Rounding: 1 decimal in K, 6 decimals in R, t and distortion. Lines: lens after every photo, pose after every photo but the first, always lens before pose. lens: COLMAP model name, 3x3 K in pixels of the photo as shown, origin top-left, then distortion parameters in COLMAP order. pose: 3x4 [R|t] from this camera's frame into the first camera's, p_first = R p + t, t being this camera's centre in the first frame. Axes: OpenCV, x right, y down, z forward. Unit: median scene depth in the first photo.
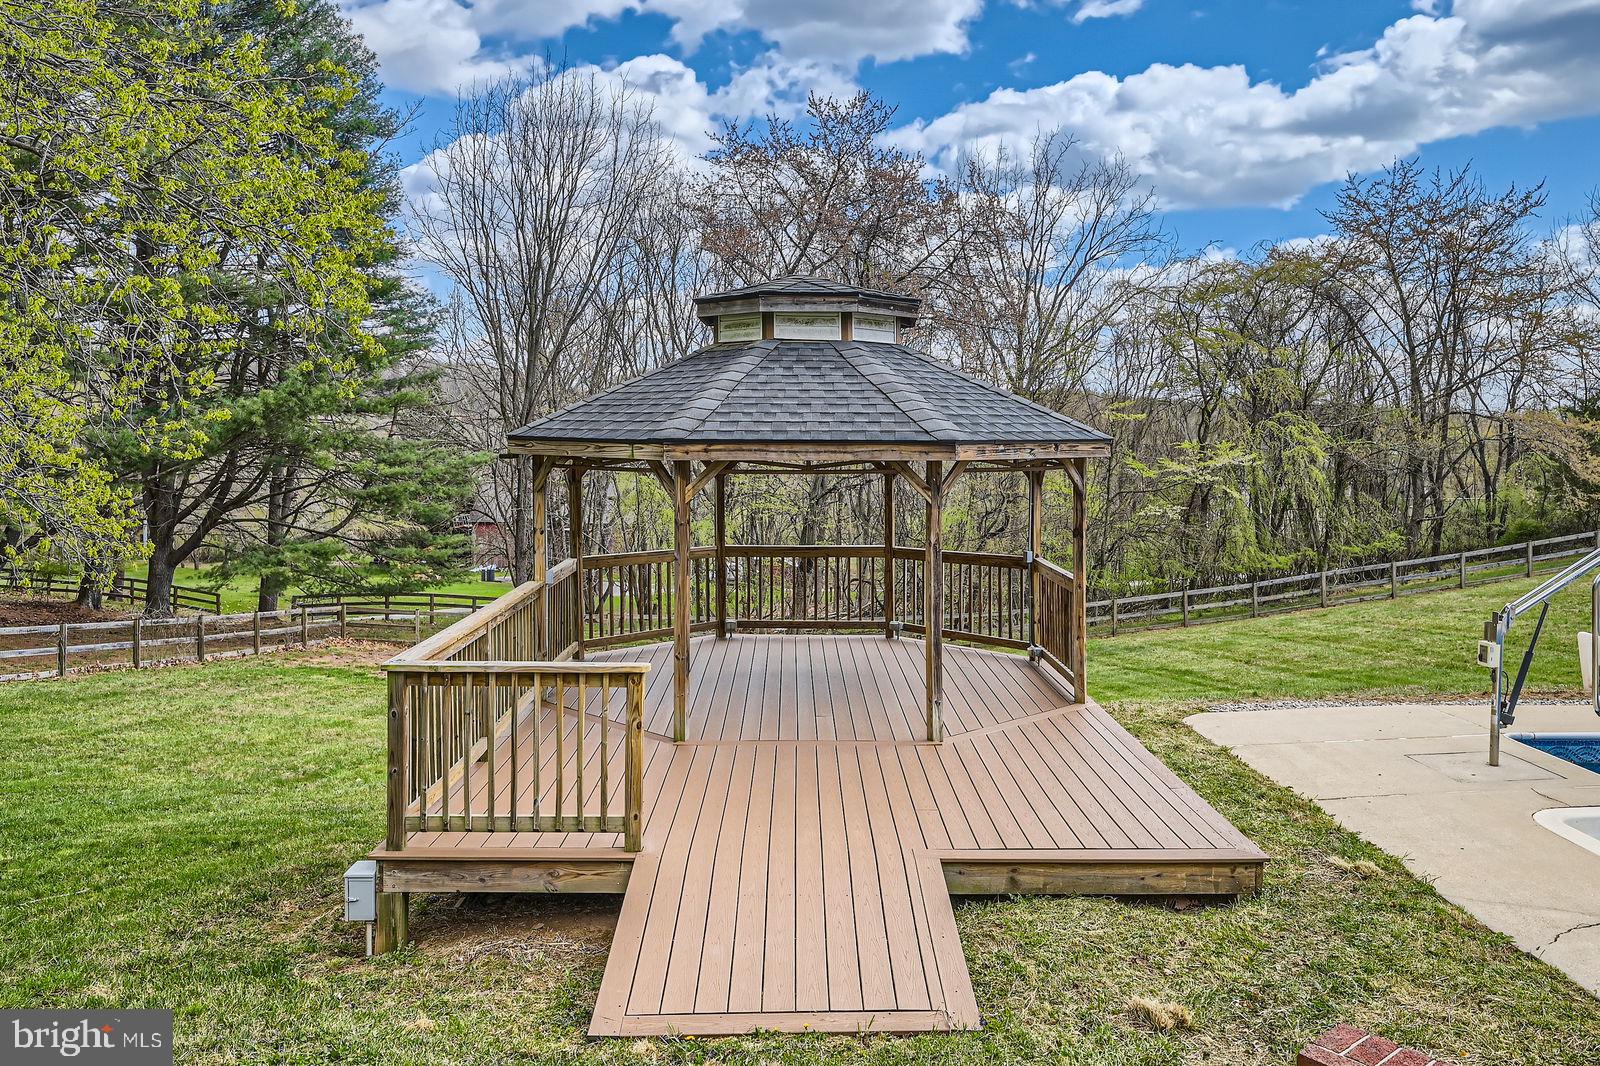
lens RADIAL K [[1195.9, 0, 795.8], [0, 1195.9, 438.1], [0, 0, 1]] dist [-0.000666, -0.003041]
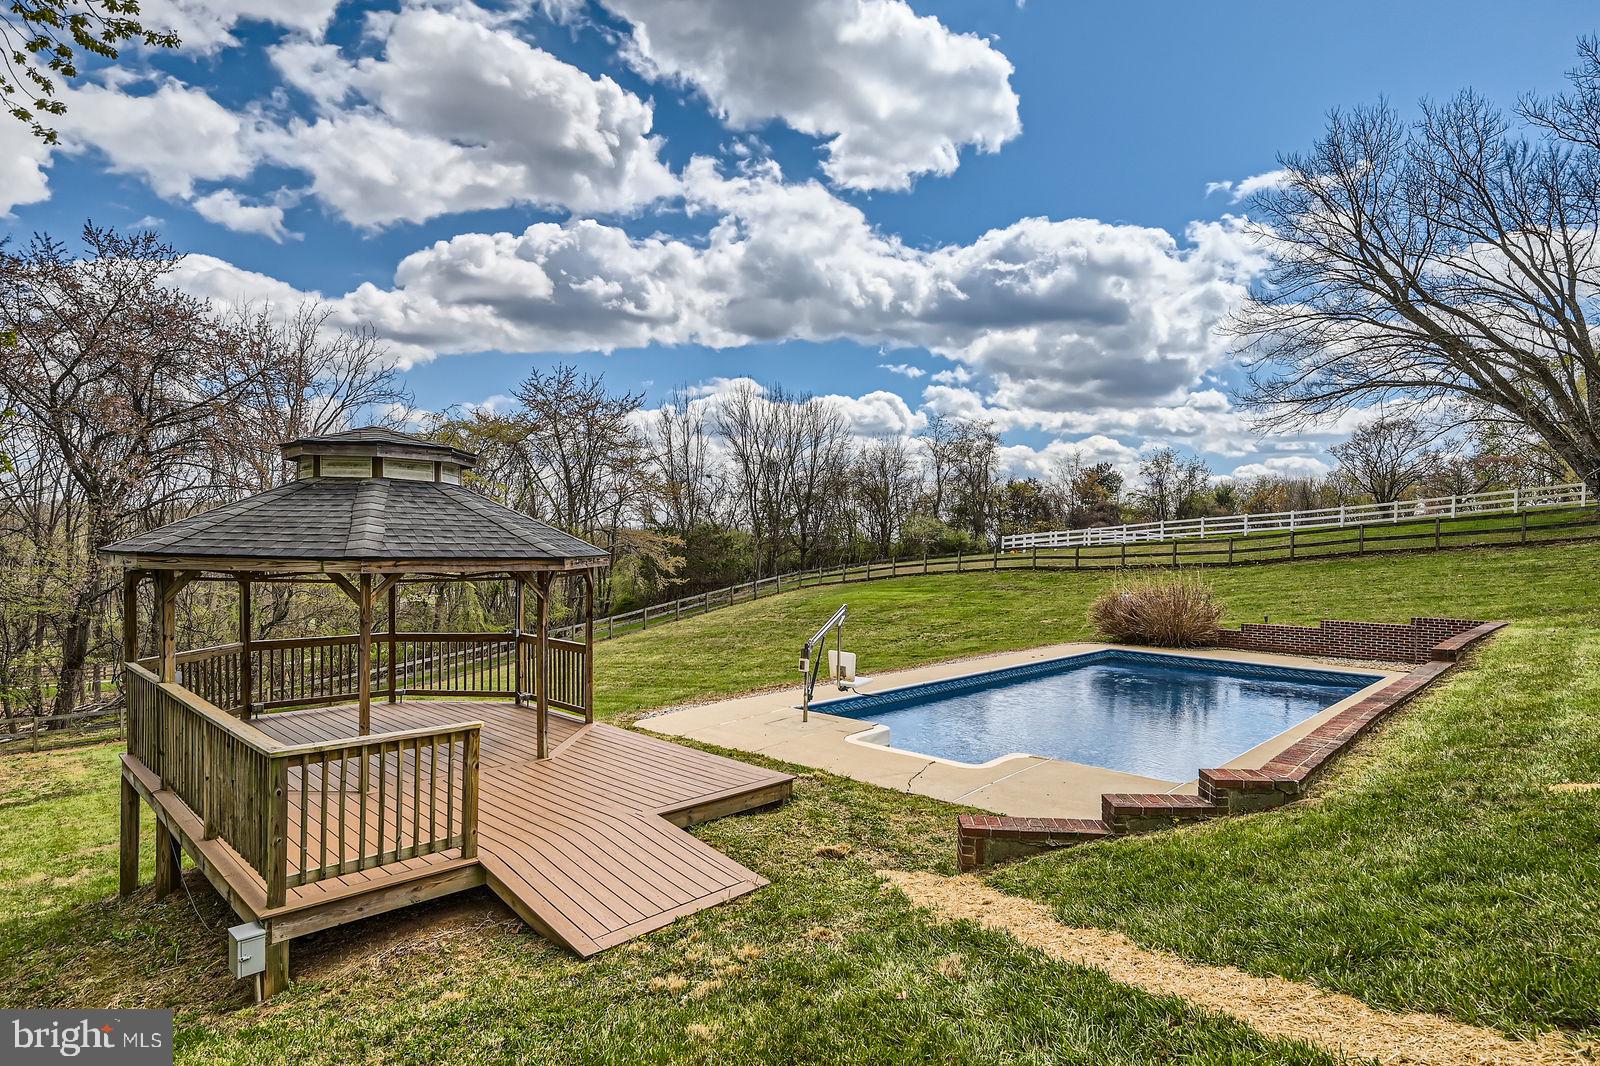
lens RADIAL K [[859.6, 0, 797.5], [0, 859.6, 540.5], [0, 0, 1]] dist [-0.004846, -0.001318]
pose [[0.702685, 0.008320, 0.711452, -0.434249], [-0.006757, 0.999965, -0.005019, -0.015362], [-0.711469, -0.001281, 0.702717, 0.021922]]
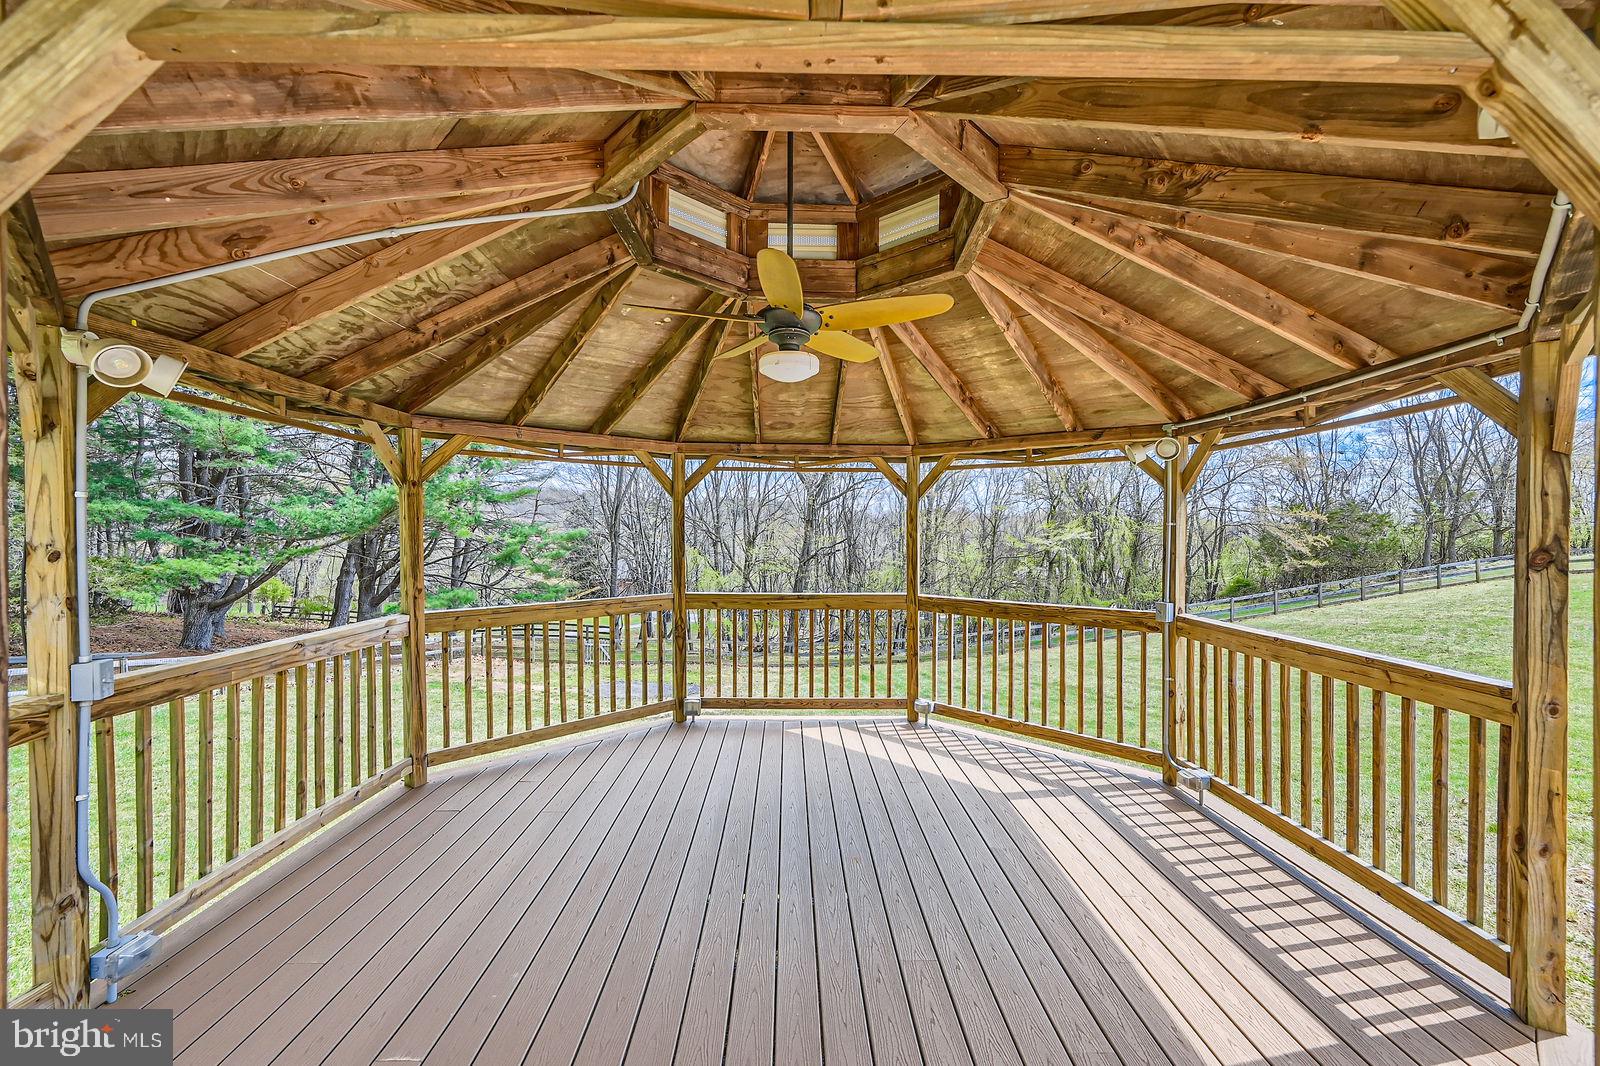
lens RADIAL K [[636.9, 0, 800.1], [0, 636.9, 534.7], [0, 0, 1]] dist [0.002094, 0.000272]
pose [[0.999901, 0.002315, 0.013913, 0.006457], [-0.002298, 0.999997, -0.001192, 0.083837], [-0.013915, 0.001160, 0.999903, 0.941170]]
